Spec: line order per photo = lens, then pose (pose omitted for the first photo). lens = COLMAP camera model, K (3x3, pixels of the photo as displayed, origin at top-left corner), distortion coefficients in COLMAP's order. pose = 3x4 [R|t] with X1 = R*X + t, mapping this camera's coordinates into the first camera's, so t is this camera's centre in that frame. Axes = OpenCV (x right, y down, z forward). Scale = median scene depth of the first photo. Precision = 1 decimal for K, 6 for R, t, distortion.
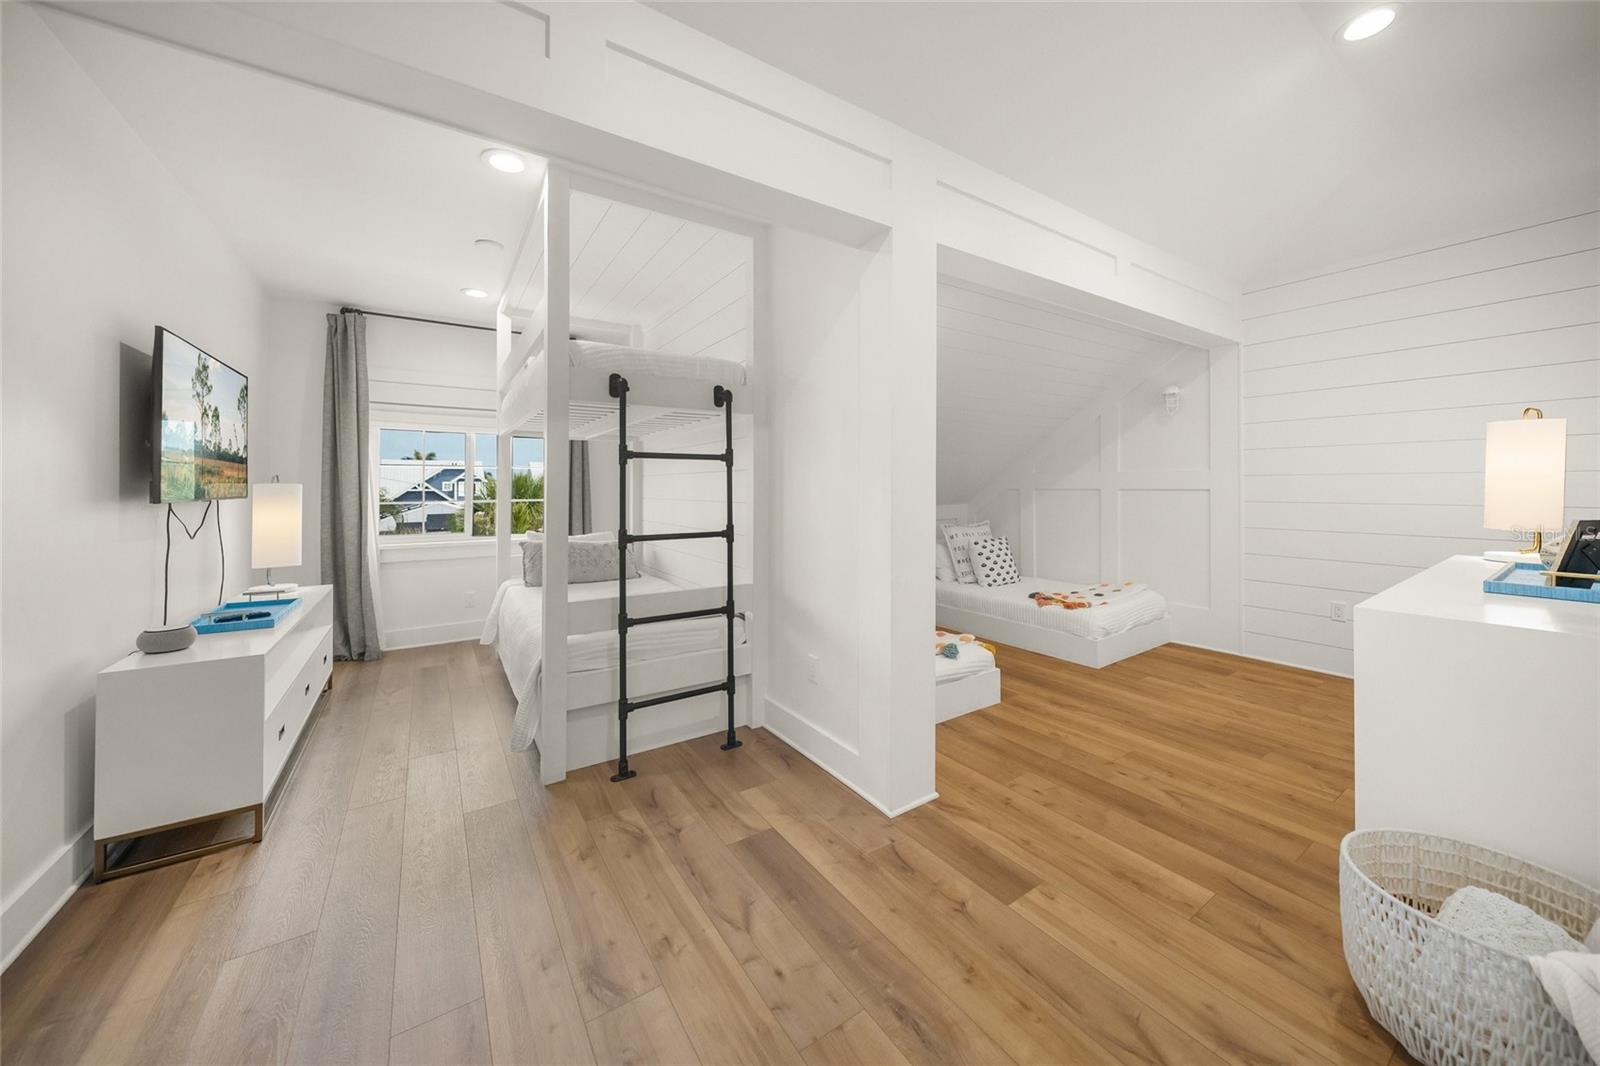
lens RADIAL K [[568.2, 0, 798.8], [0, 568.2, 488.8], [0, 0, 1]] dist [-0.000089, -0.006370]
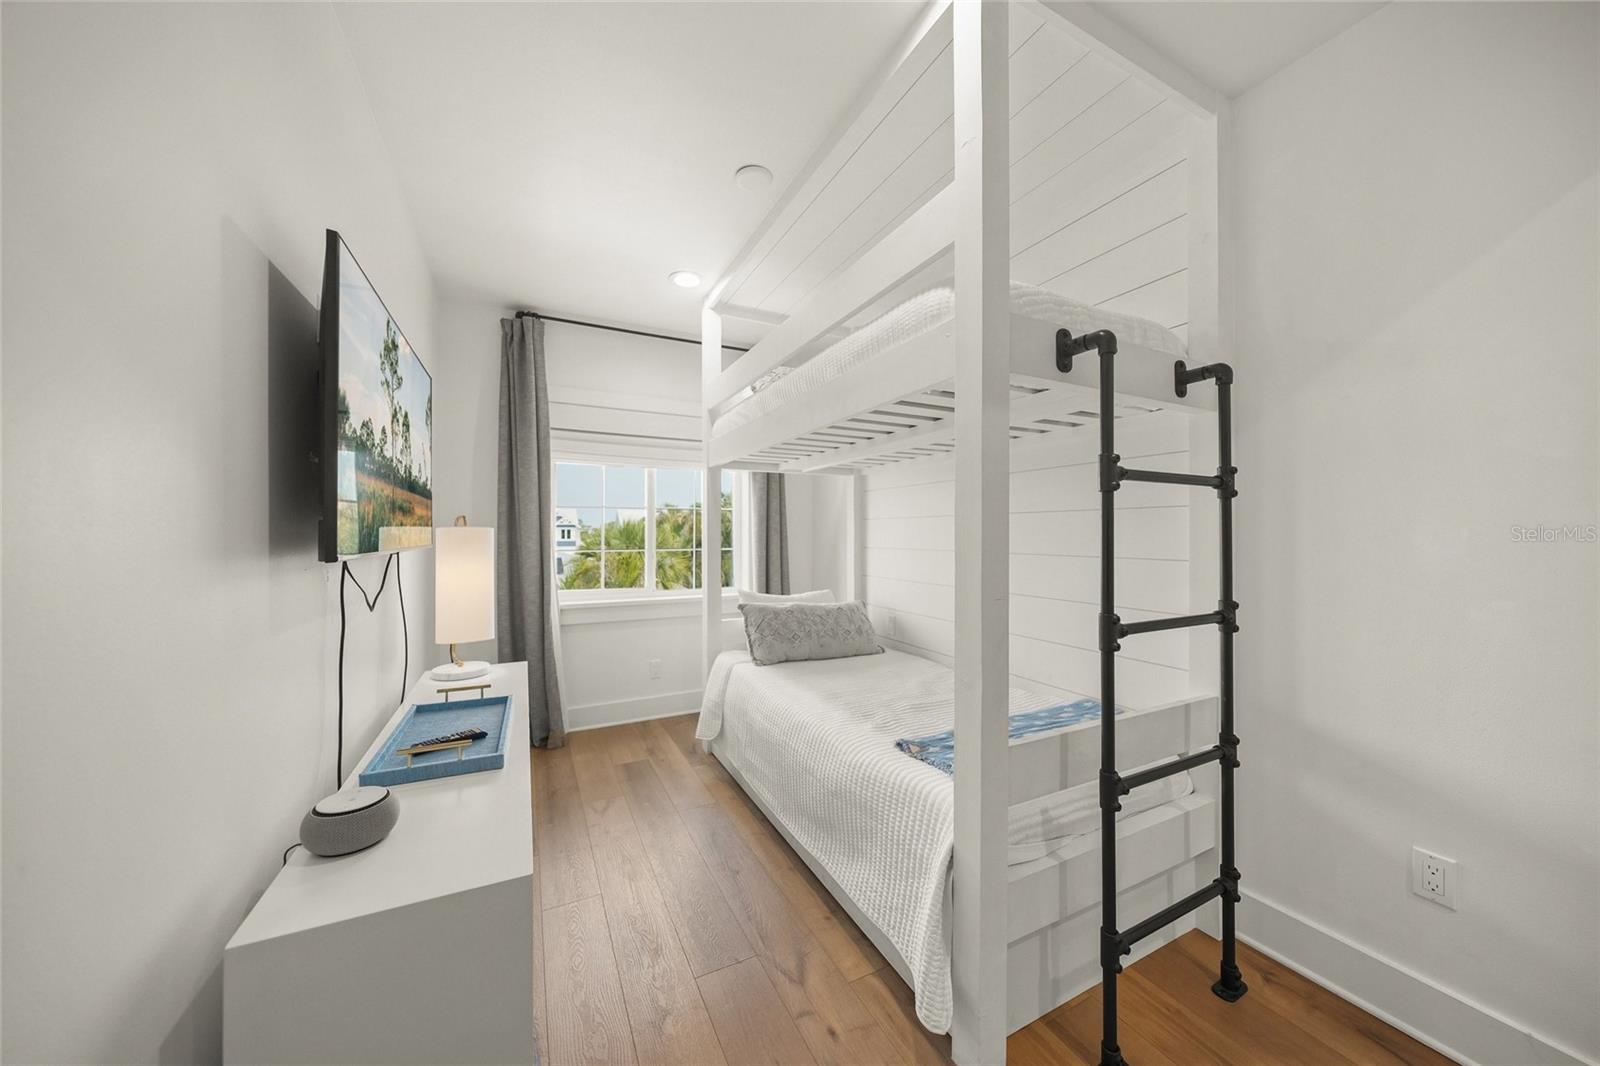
lens RADIAL K [[555.3, 0, 797.2], [0, 555.3, 537.6], [0, 0, 1]] dist [-0.000713, -0.000057]
pose [[0.992469, 0.002169, -0.122481, -0.397281], [-0.001107, 0.999961, 0.008732, -0.003928], [0.122495, -0.008530, 0.992433, 0.328117]]
